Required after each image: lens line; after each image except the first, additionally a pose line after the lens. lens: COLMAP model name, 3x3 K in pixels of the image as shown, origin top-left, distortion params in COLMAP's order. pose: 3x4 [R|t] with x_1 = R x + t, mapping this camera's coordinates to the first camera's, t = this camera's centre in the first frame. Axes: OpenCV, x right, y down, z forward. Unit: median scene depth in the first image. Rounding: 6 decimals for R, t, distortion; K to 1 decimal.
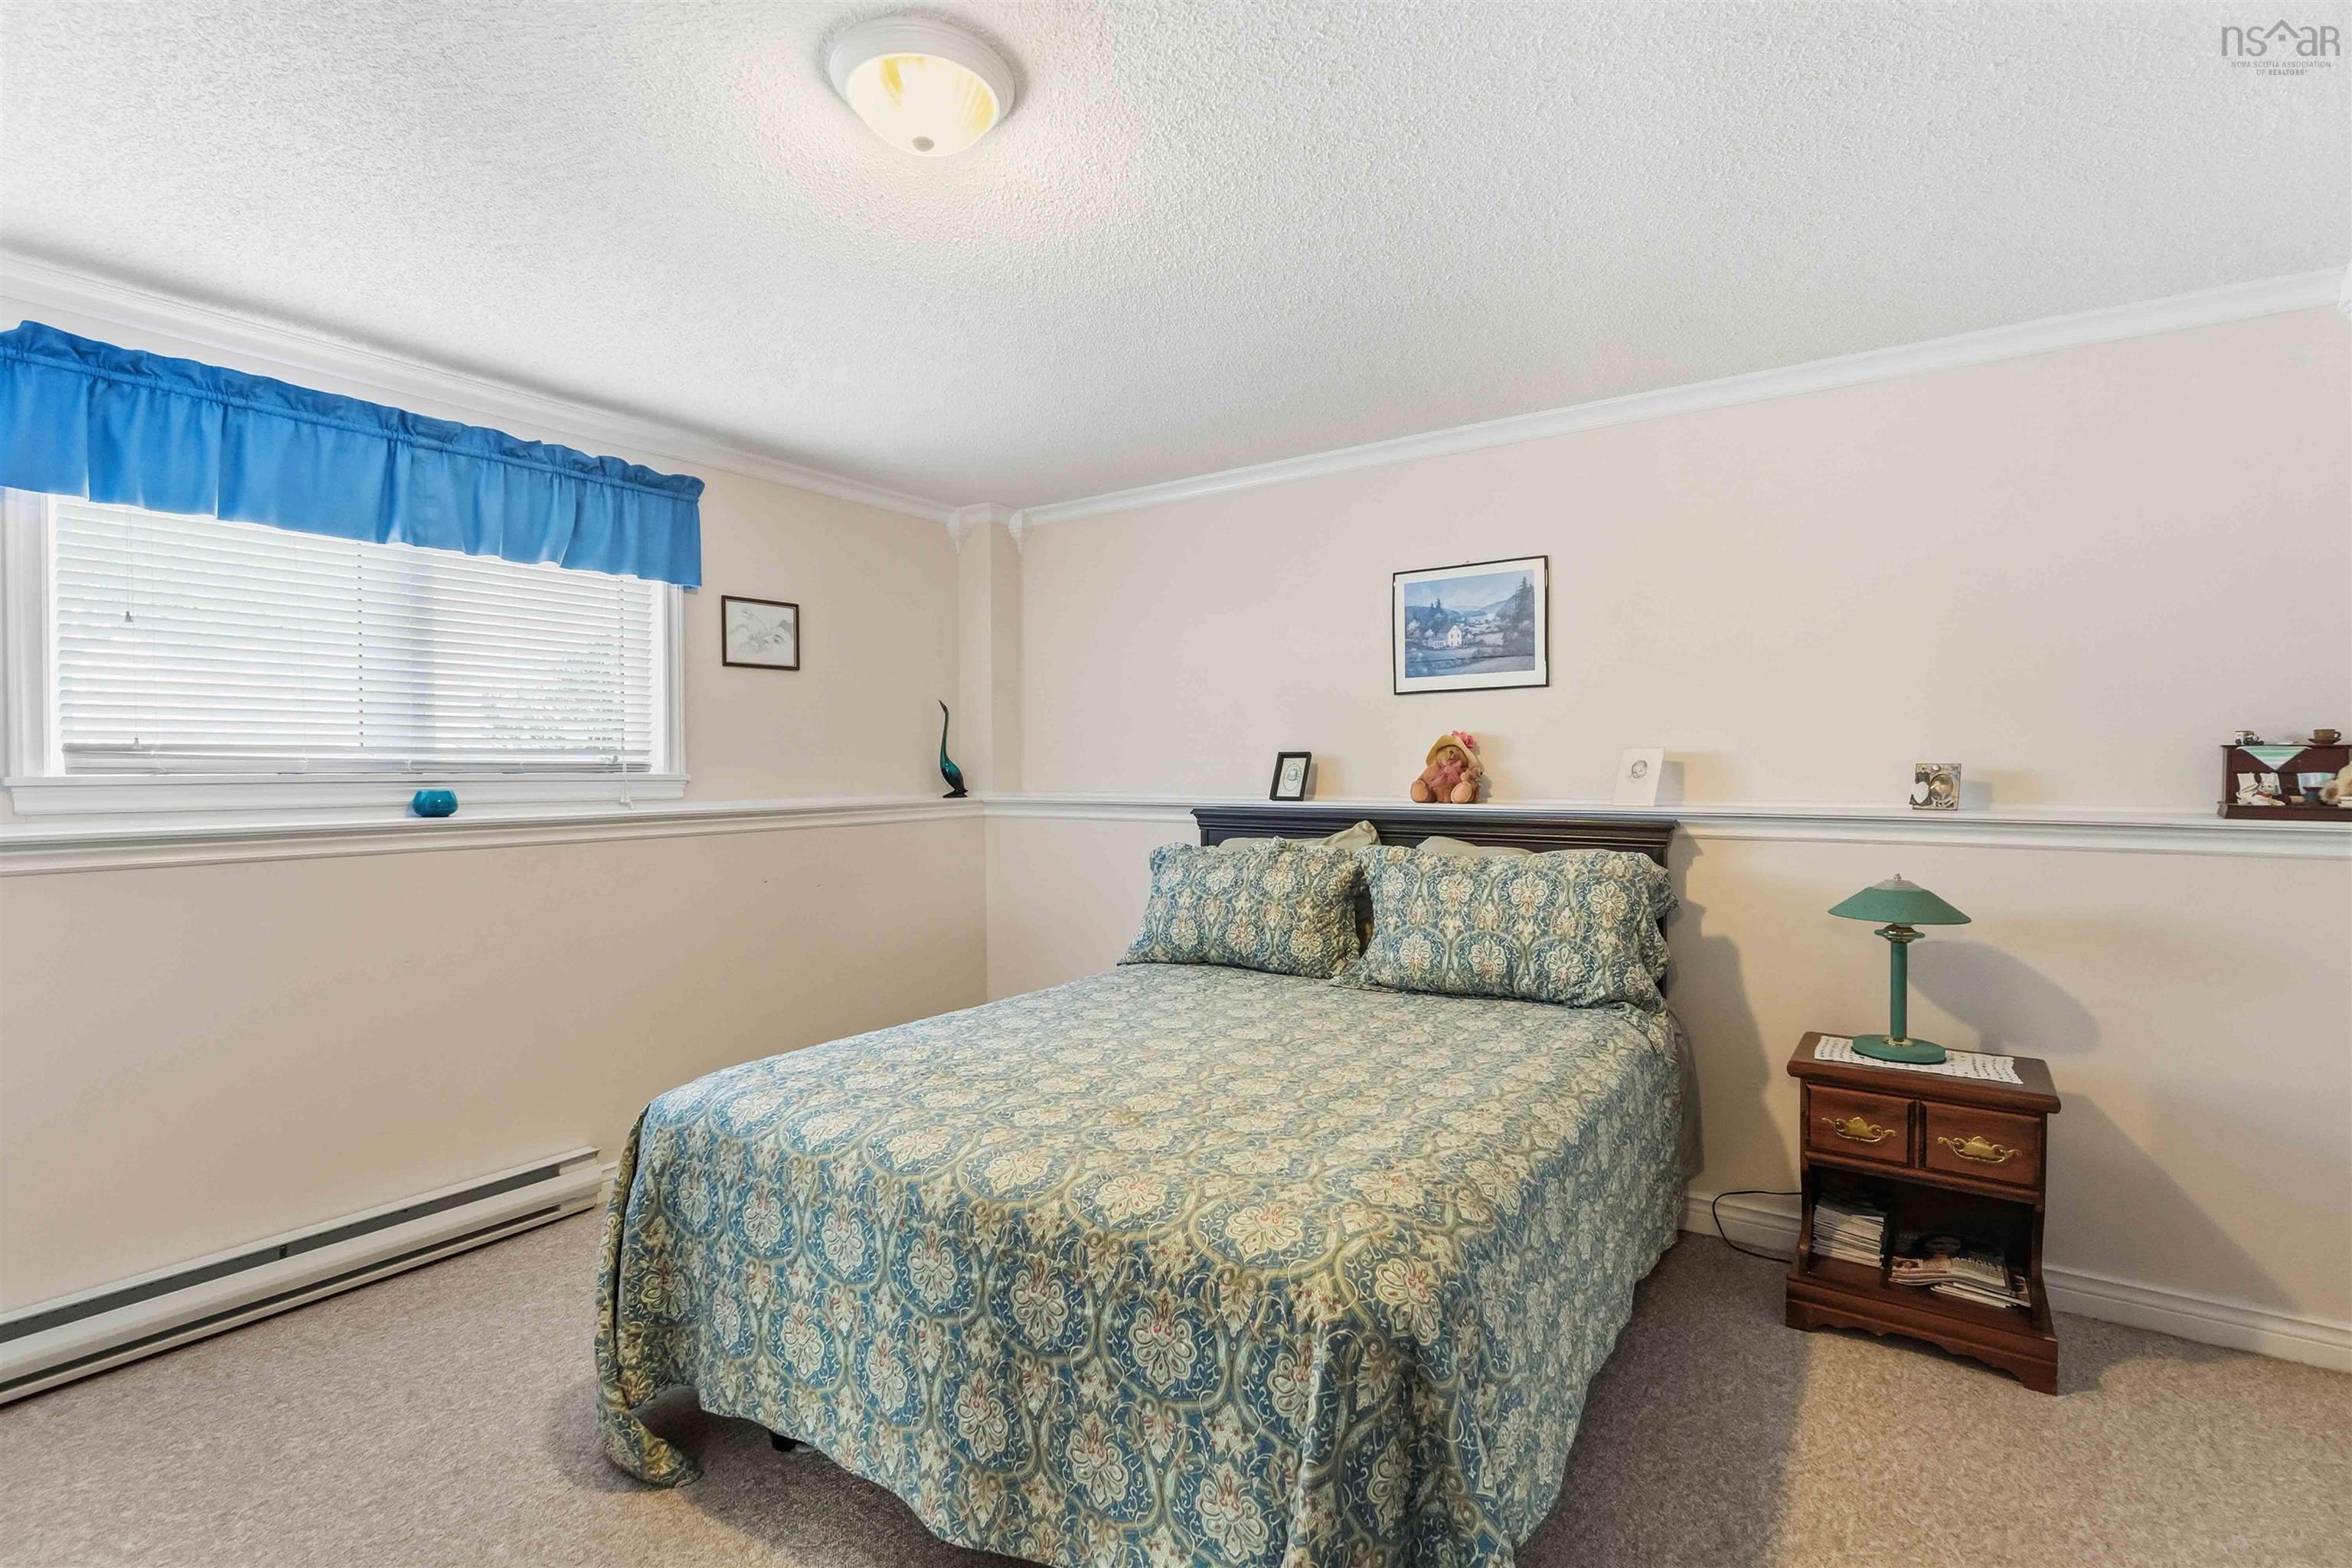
lens RADIAL K [[1078.0, 0, 1176.0], [0, 1078.0, 784.0], [0, 0, 1]] dist [0.000667, -0.000026]
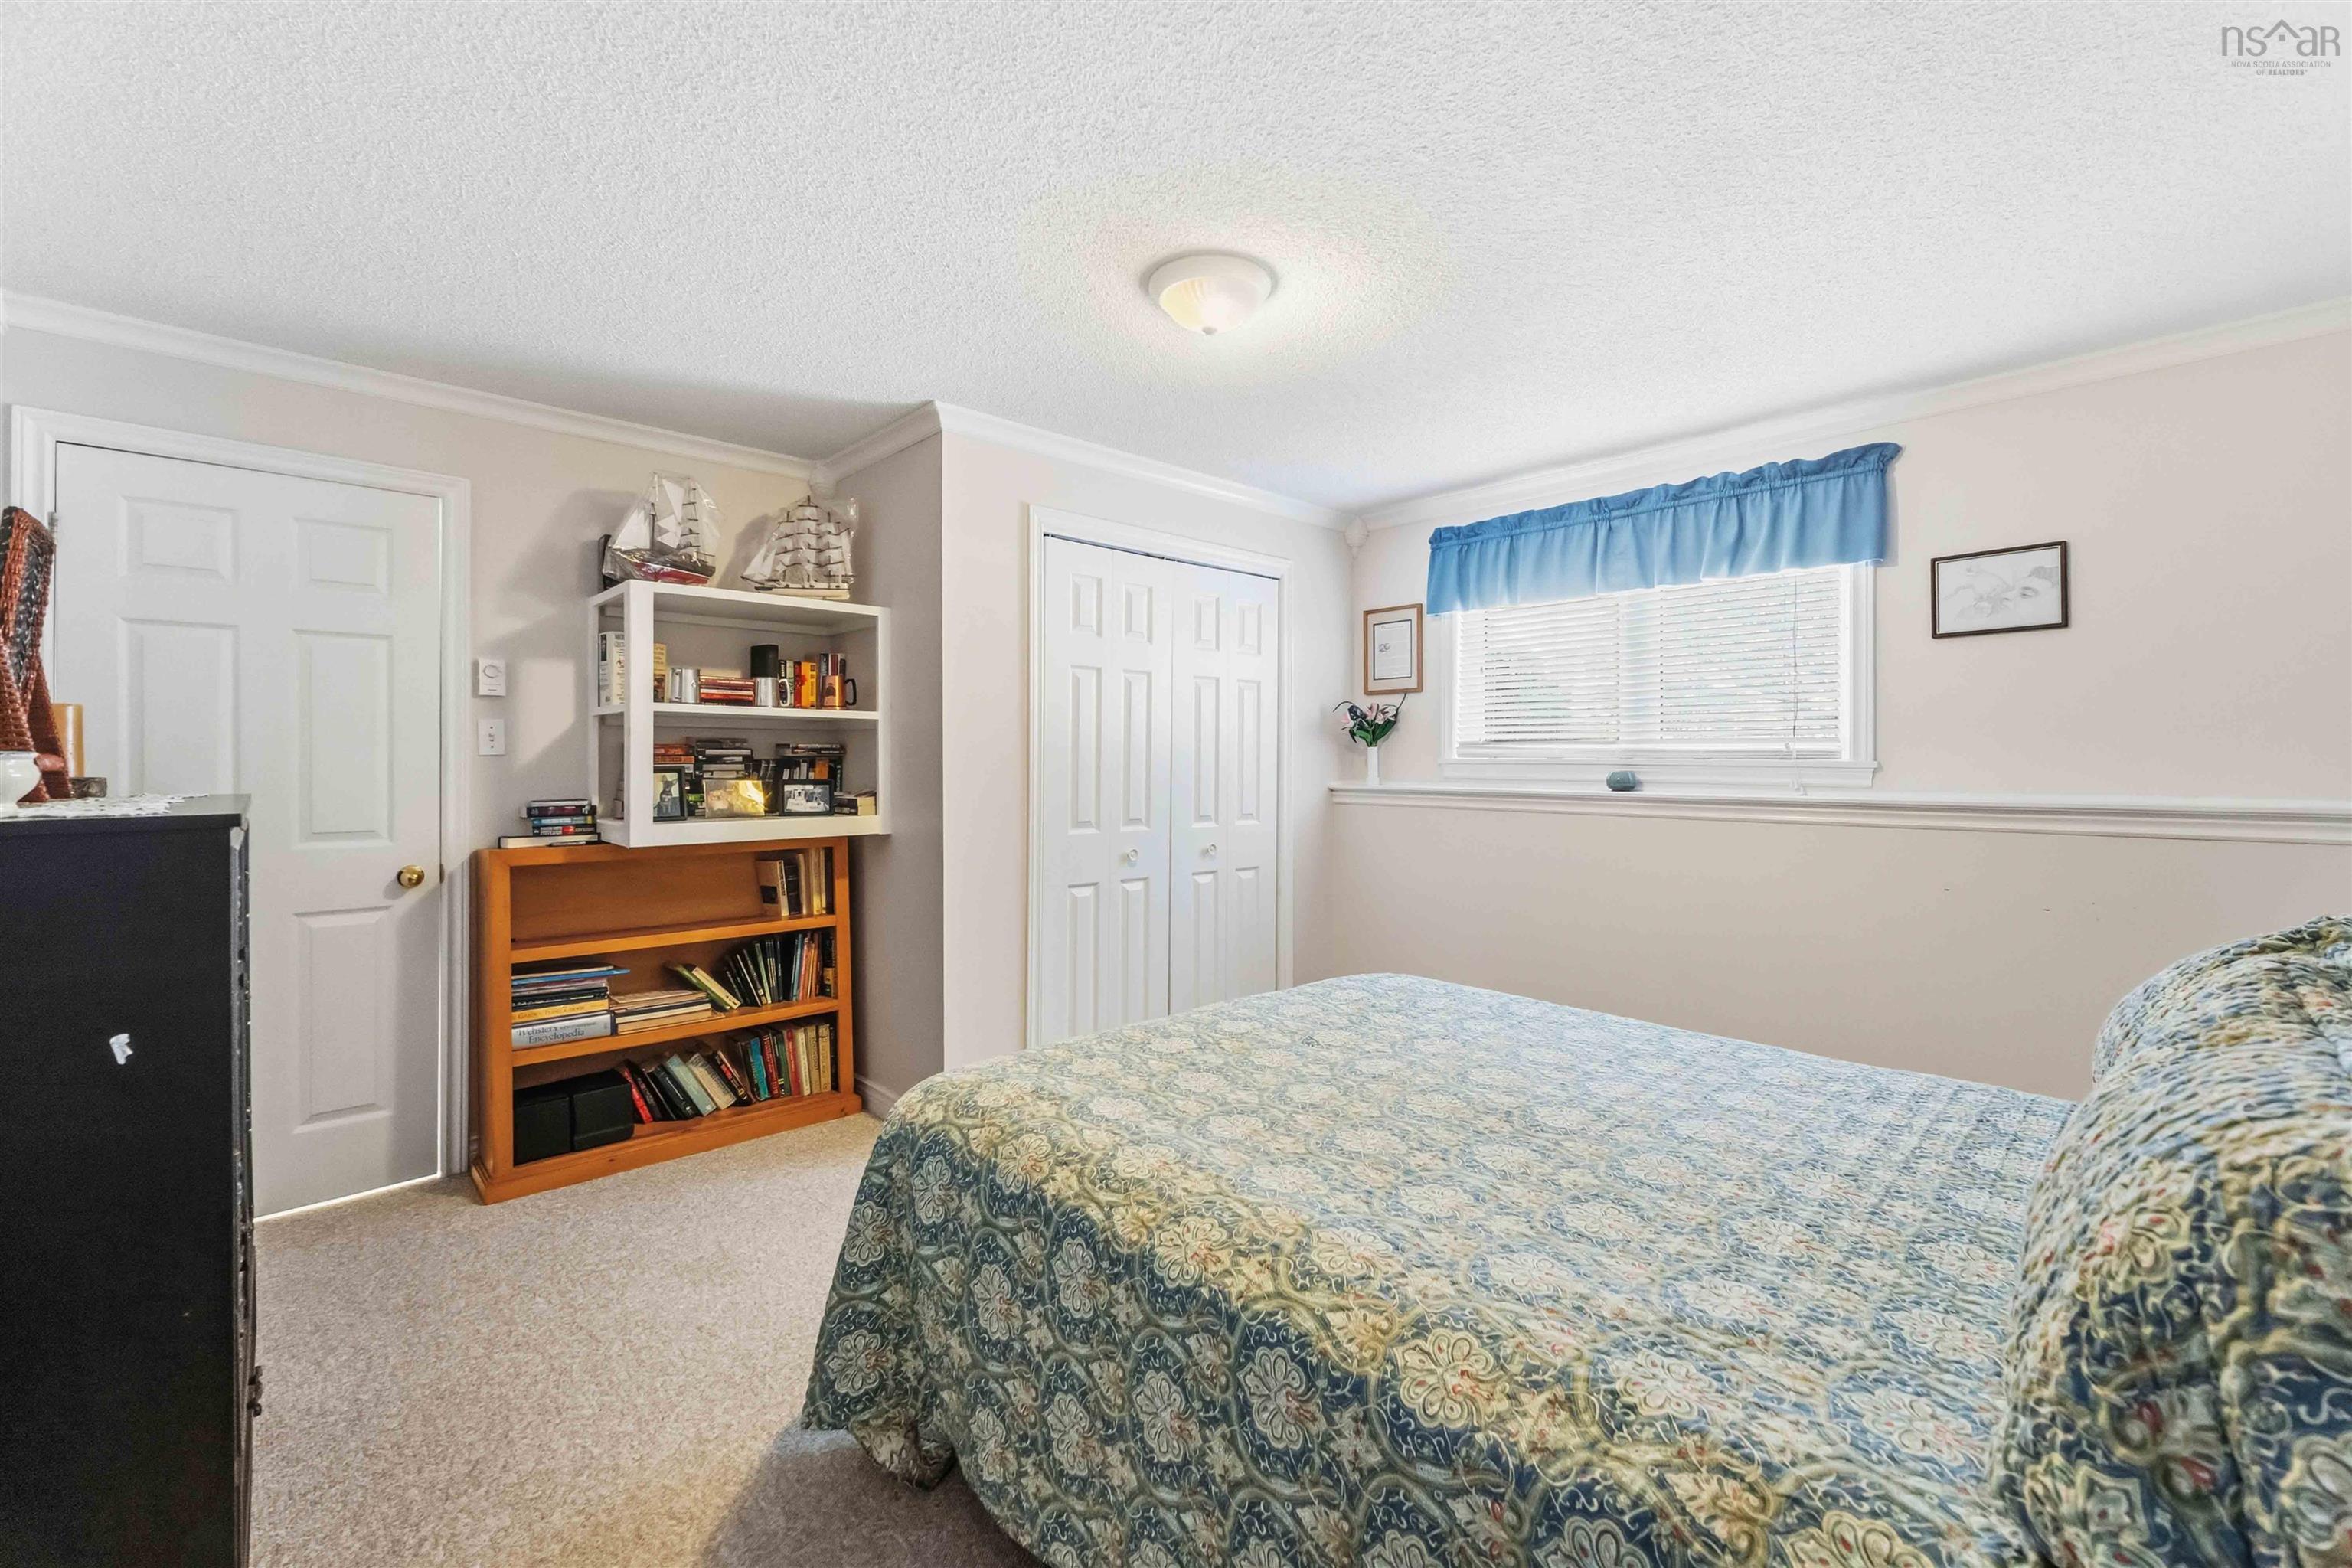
lens RADIAL K [[994.1, 0, 1175.9], [0, 994.1, 759.4], [0, 0, 1]] dist [-0.000244, 0.000005]
pose [[-0.217727, 0.000306, -0.976010, 0.590129], [-0.020588, 0.999776, 0.004906, -0.003176], [0.975792, 0.021162, -0.217672, 0.678023]]
